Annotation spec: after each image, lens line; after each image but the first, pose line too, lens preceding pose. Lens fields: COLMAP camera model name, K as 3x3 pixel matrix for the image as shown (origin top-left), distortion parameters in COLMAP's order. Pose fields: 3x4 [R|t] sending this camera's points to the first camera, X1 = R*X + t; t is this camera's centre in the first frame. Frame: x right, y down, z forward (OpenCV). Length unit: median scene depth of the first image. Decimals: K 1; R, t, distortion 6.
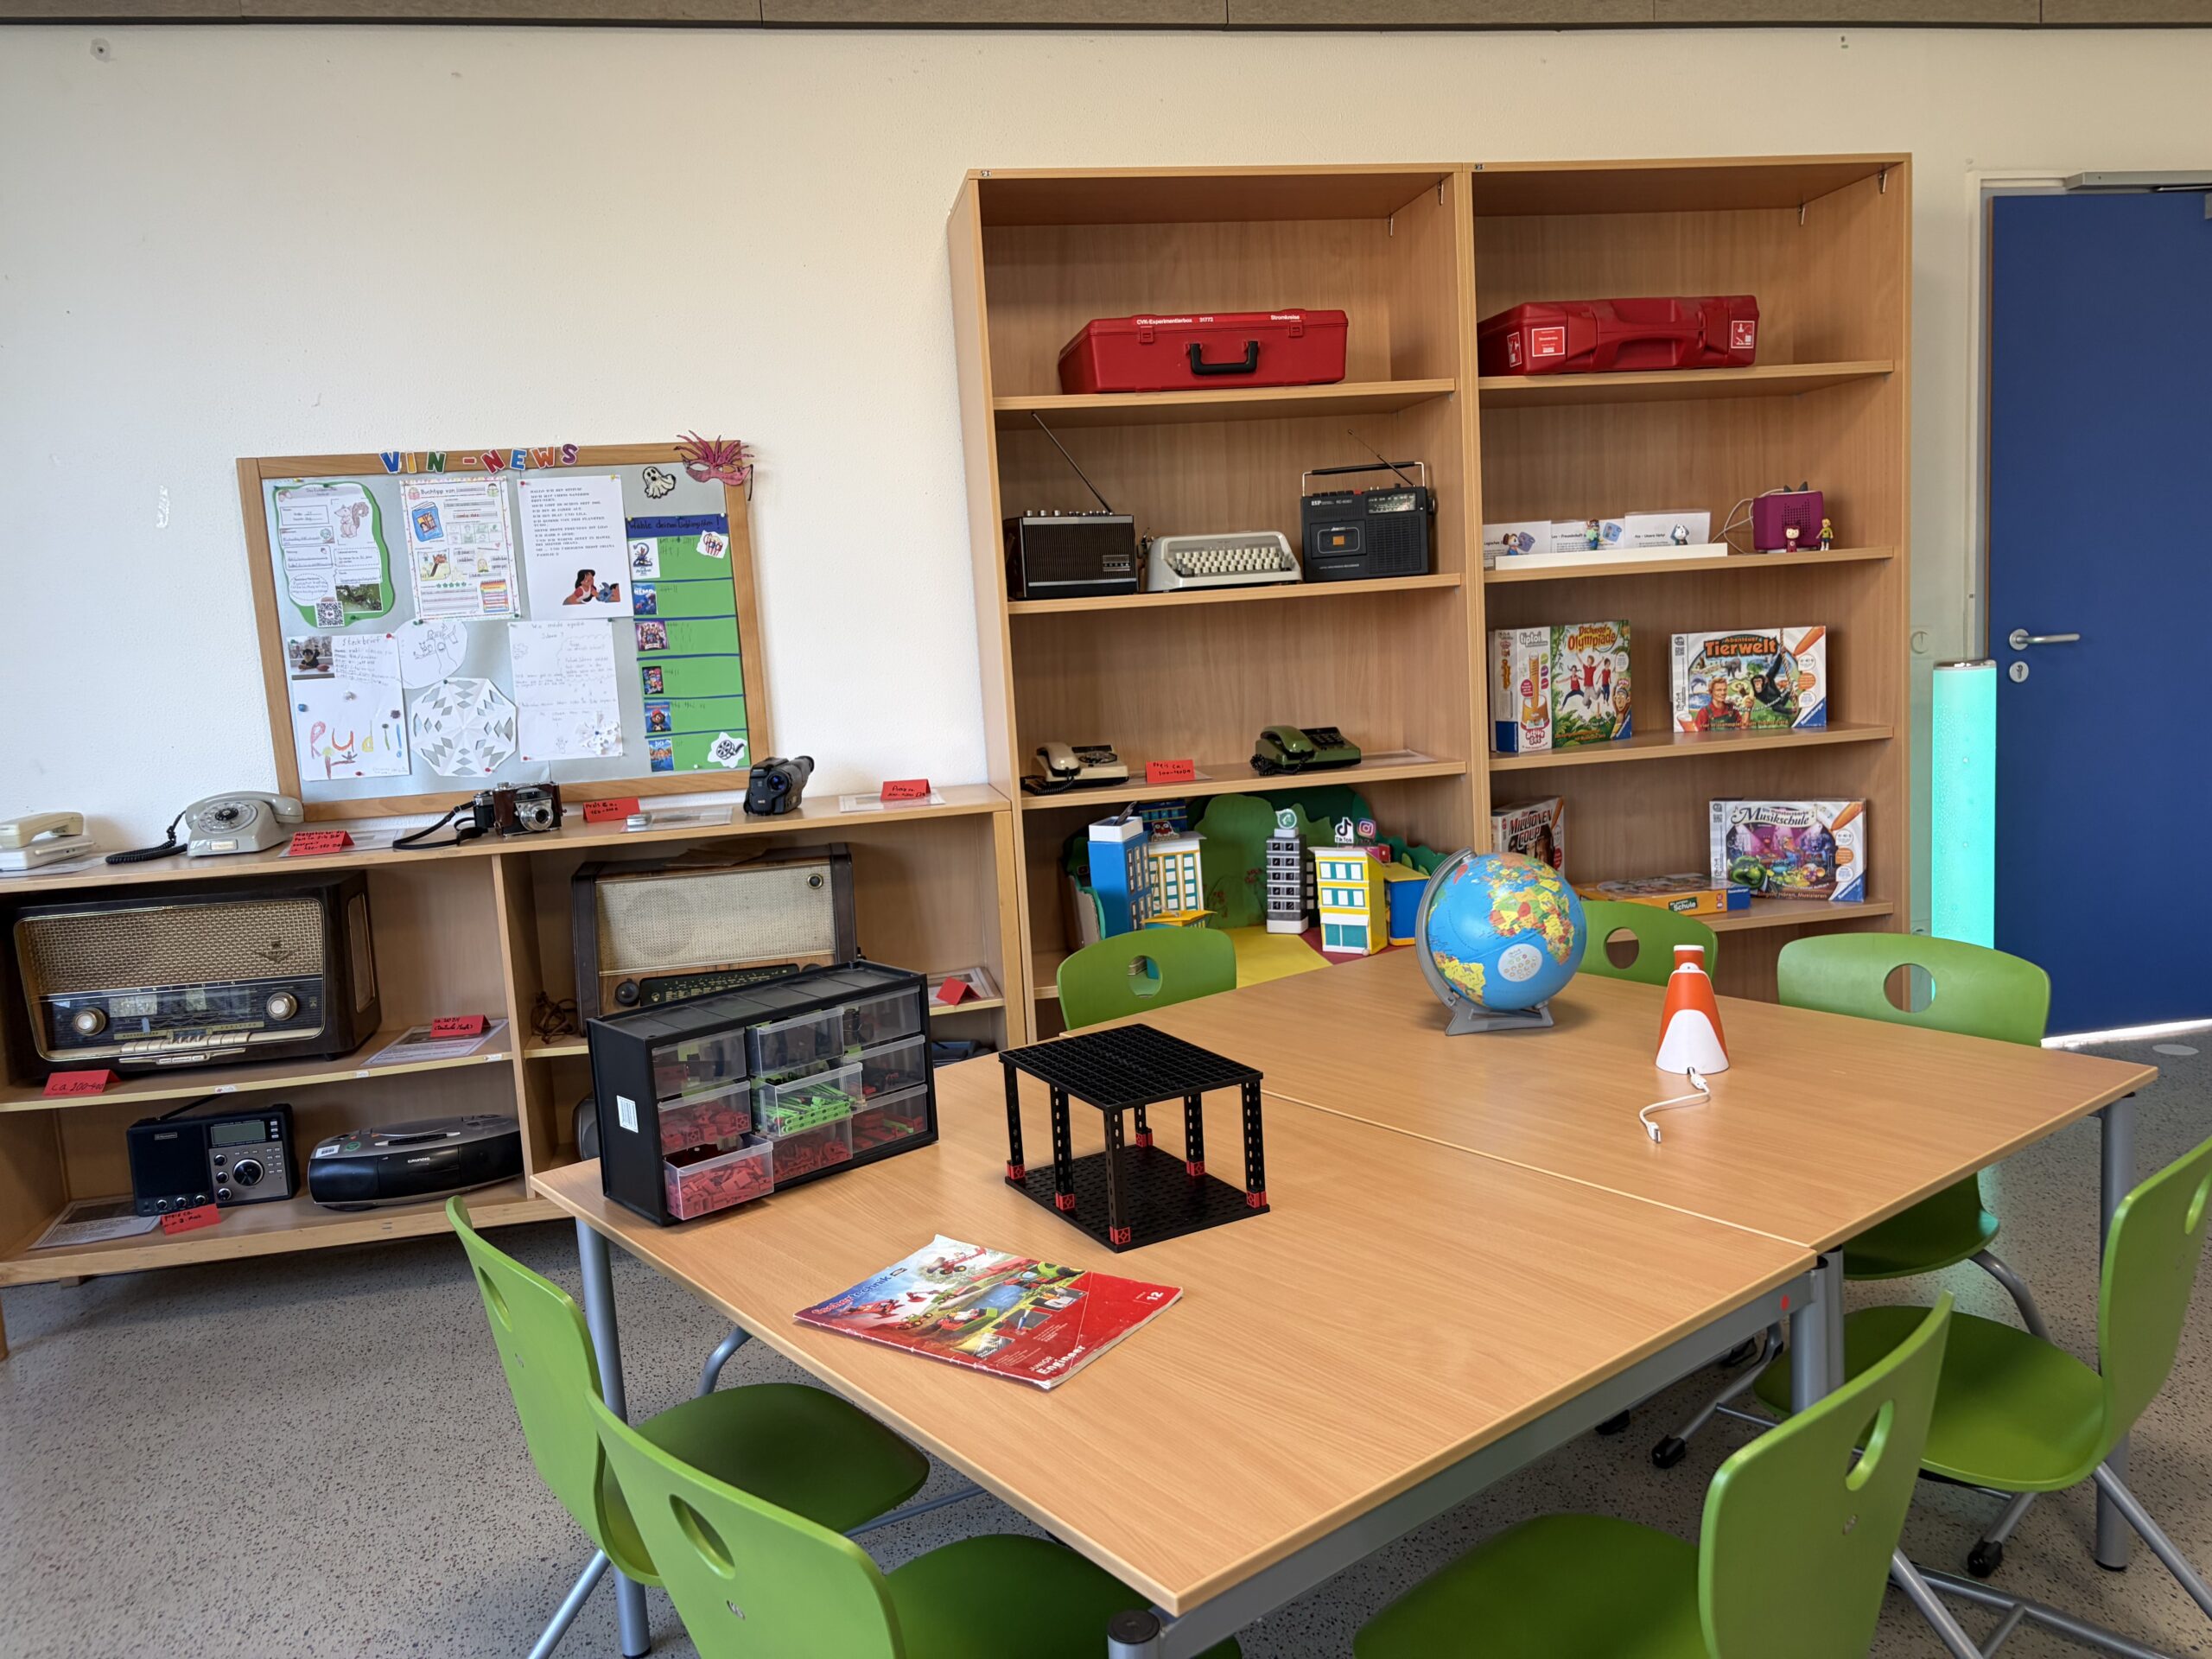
lens RADIAL K [[1663.3, 0, 1106.0], [0, 1663.3, 829.5], [0, 0, 1]] dist [0.065009, -0.080611]
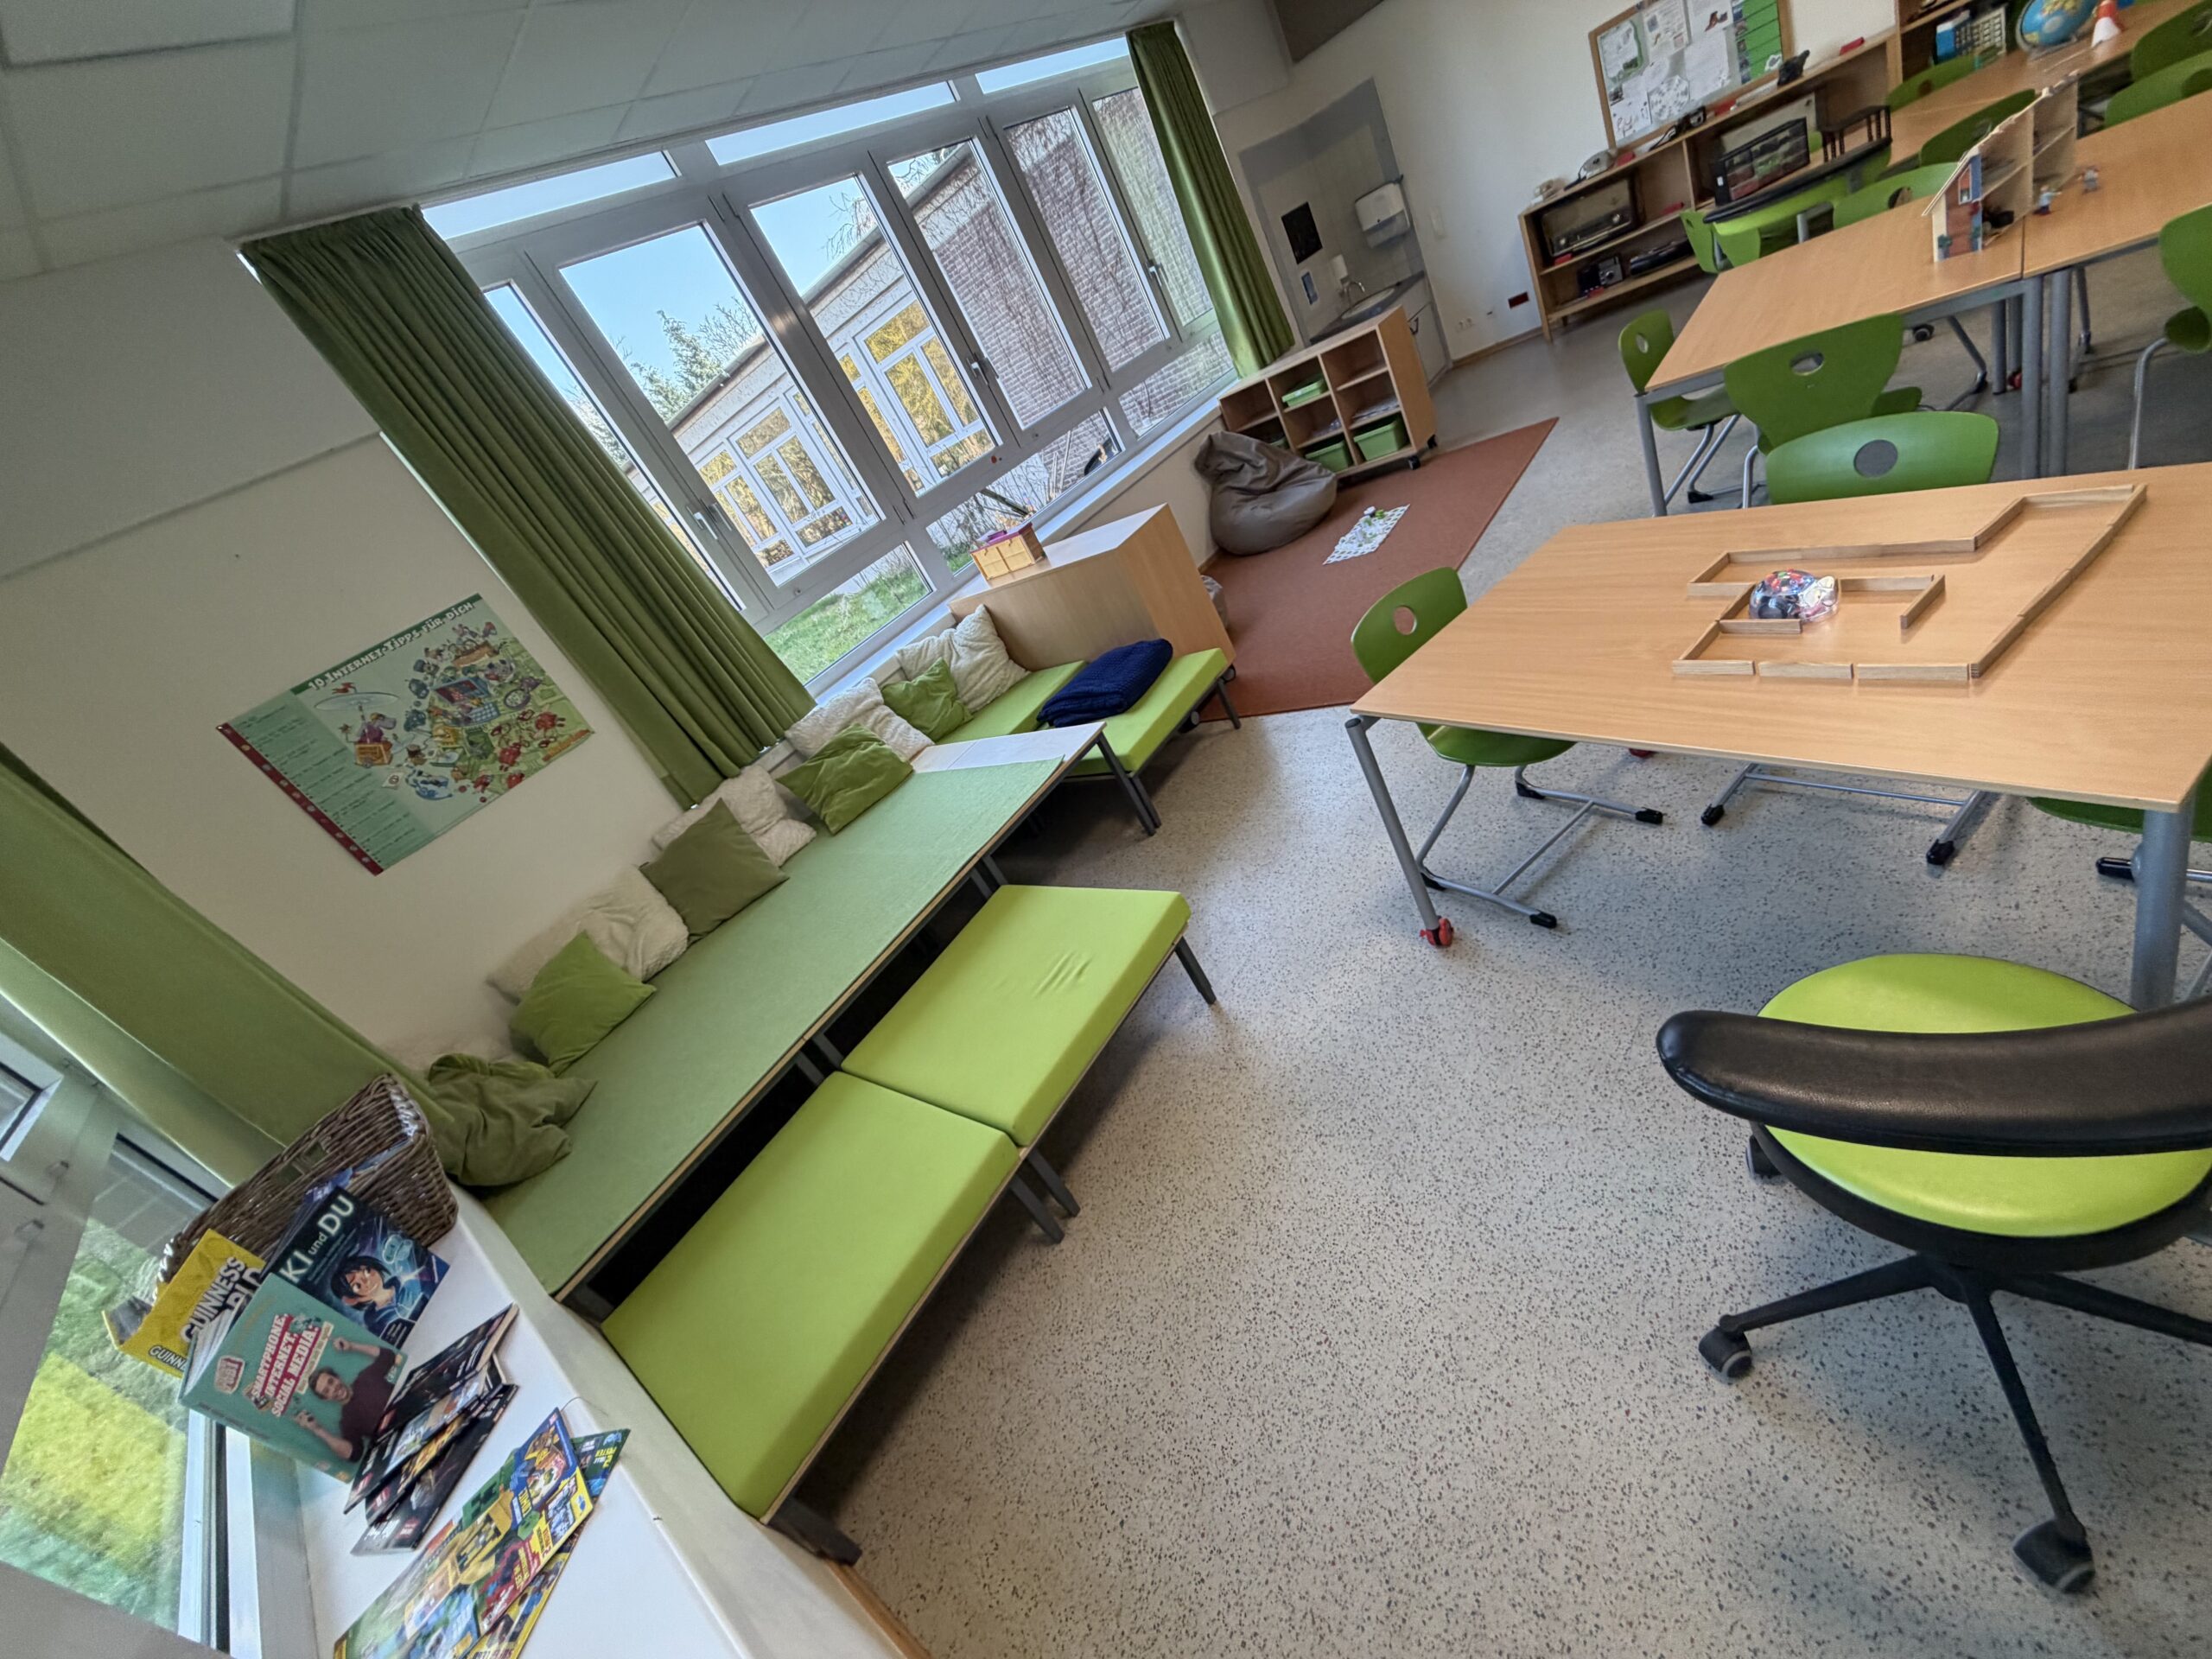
lens RADIAL K [[881.9, 0, 1099.3], [0, 881.9, 821.0], [0, 0, 1]] dist [0.001259, -0.000057]
pose [[0.617527, 0.144709, -0.773123, 0.420207], [0.323951, 0.848898, 0.417646, 0.049915], [0.716740, -0.508362, 0.477339, -1.212116]]
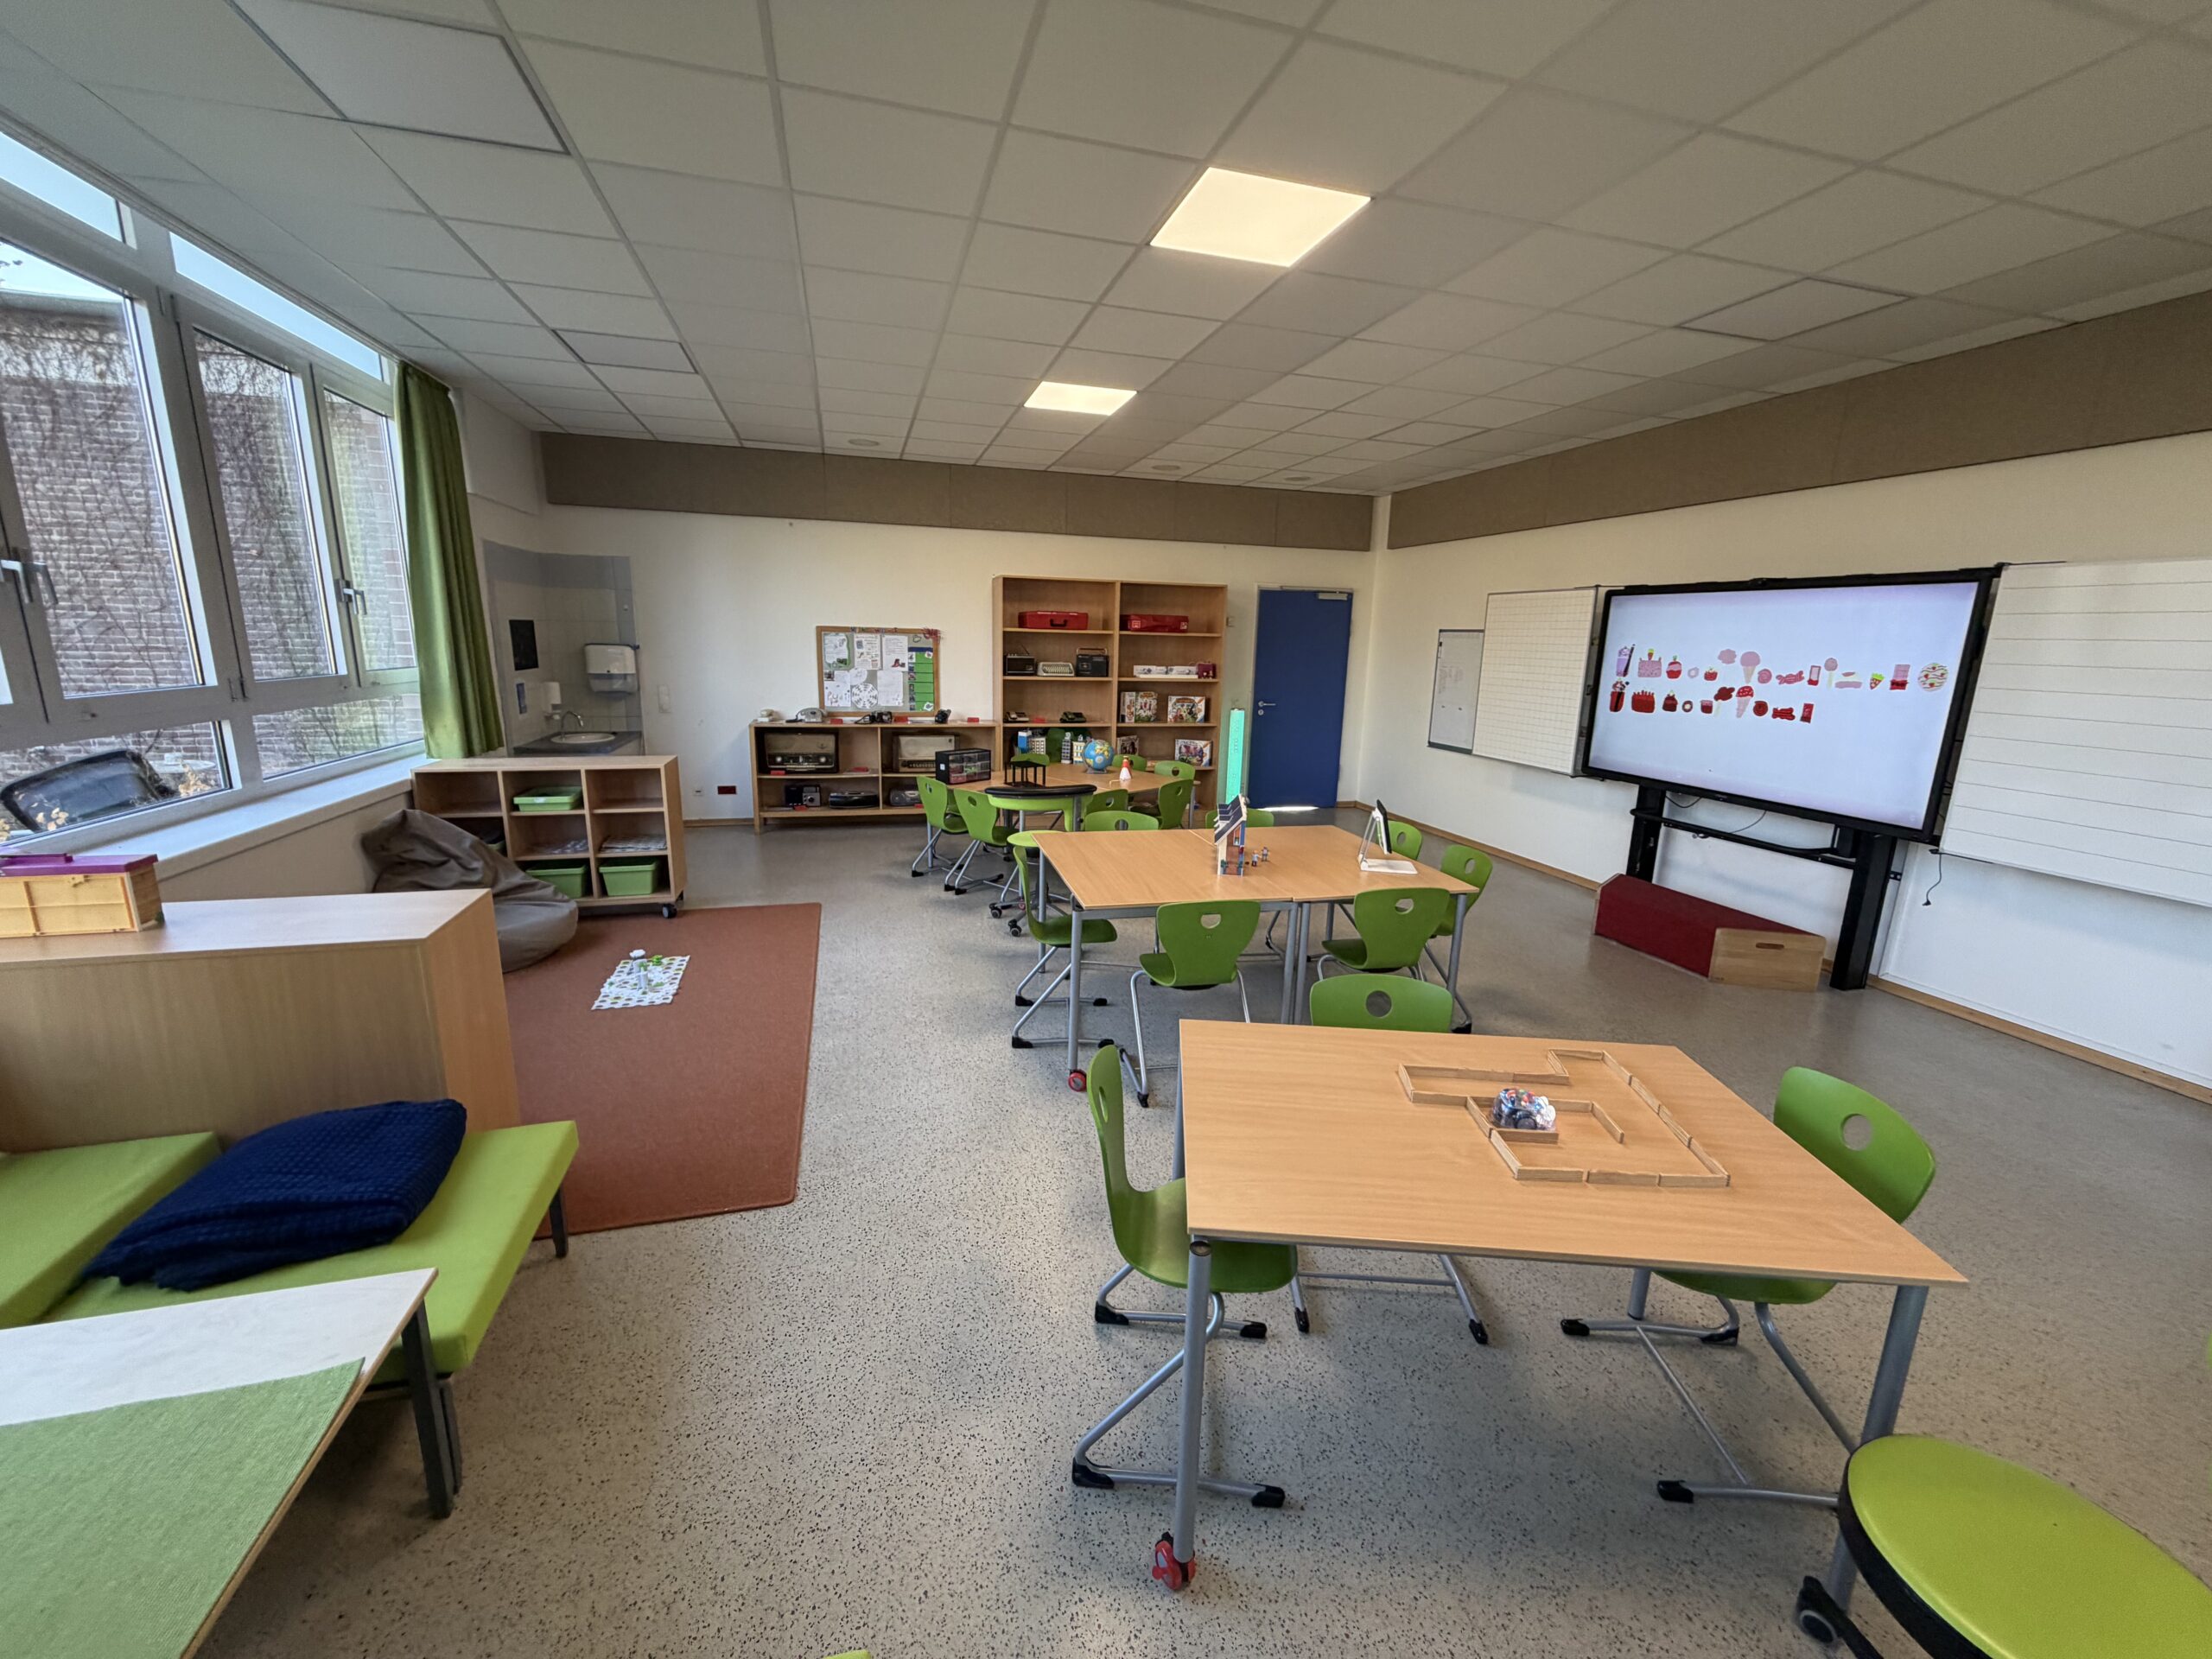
lens RADIAL K [[881.9, 0, 1099.3], [0, 881.9, 821.0], [0, 0, 1]] dist [0.001259, -0.000057]
pose [[0.993196, 0.066915, 0.095314, -0.004783], [-0.073255, 0.995216, 0.064645, 0.060691], [-0.090533, -0.071187, 0.993346, -1.190687]]
